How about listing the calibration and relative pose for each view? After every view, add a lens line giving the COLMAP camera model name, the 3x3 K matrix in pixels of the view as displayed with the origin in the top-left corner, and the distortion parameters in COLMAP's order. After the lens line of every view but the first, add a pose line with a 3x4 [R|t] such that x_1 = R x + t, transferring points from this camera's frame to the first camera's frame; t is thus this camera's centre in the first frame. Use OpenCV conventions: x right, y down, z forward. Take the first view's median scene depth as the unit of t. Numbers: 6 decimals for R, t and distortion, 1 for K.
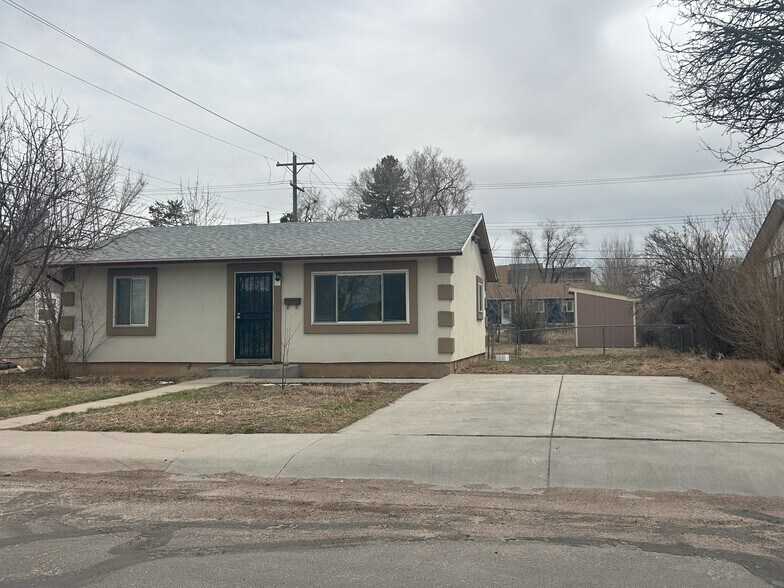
lens RADIAL K [[791.6, 0, 393.3], [0, 791.6, 296.4], [0, 0, 1]] dist [0.213442, -0.506312]
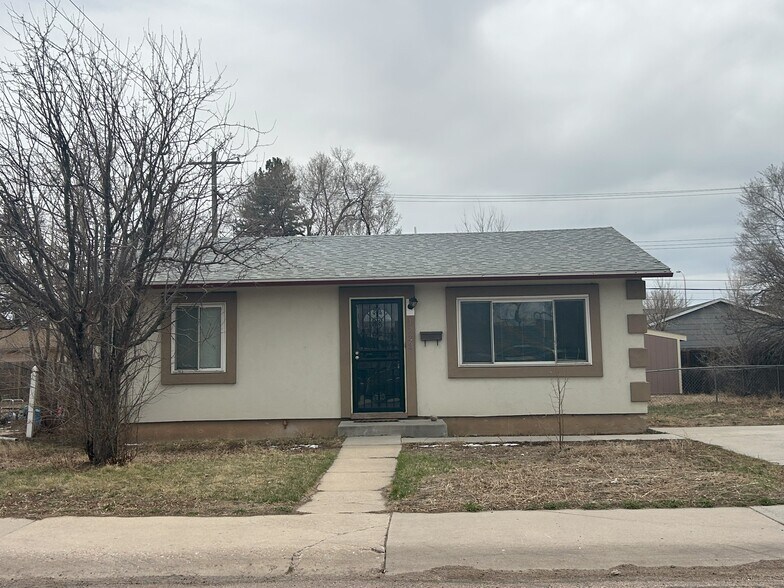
lens RADIAL K [[982.8, 0, 376.9], [0, 982.8, 293.8], [0, 0, 1]] dist [0.212604, -0.650062]
pose [[0.973878, 0.007209, 0.226957, -0.391768], [0.003220, 0.998957, -0.045548, 0.008568], [-0.227049, 0.045089, 0.972839, 0.089706]]
